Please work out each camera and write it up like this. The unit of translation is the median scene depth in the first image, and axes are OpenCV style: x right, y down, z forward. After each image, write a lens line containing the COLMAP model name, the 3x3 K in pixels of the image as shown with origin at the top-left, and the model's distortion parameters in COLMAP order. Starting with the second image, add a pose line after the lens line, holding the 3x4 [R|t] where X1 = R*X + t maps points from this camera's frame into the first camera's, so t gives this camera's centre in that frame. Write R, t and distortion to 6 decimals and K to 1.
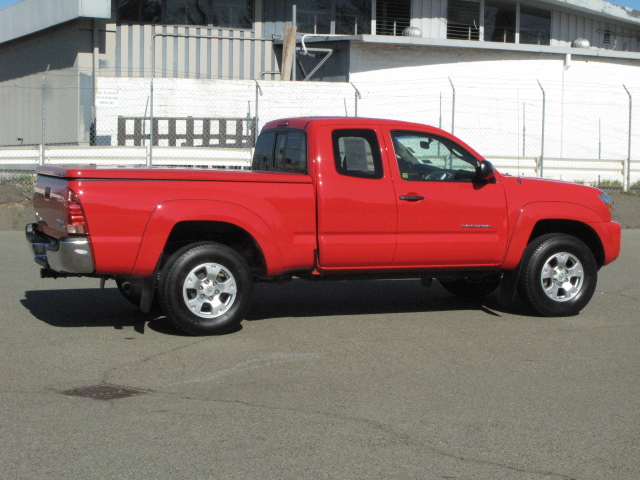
lens RADIAL K [[1226.0, 0, 320.0], [0, 1226.0, 240.0], [0, 0, 1]] dist [-0.049360, -0.019934]
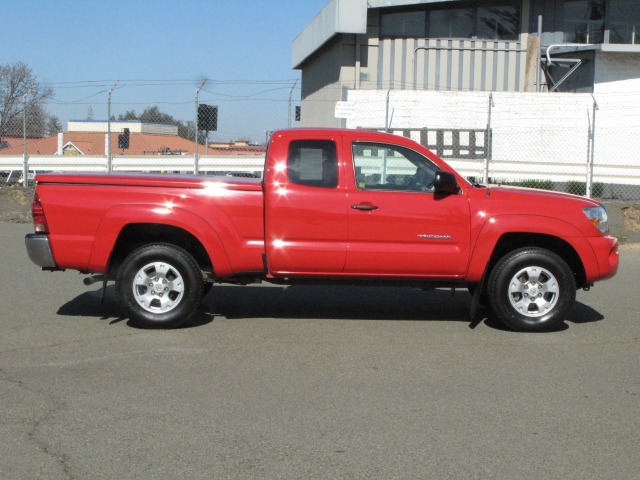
lens RADIAL K [[1226.0, 0, 320.0], [0, 1226.0, 240.0], [0, 0, 1]] dist [-0.049360, -0.019934]
pose [[0.938749, 0.030785, -0.343223, 0.165654], [-0.033880, 0.999421, -0.003022, -0.001078], [0.342931, 0.014465, 0.939249, 0.010890]]
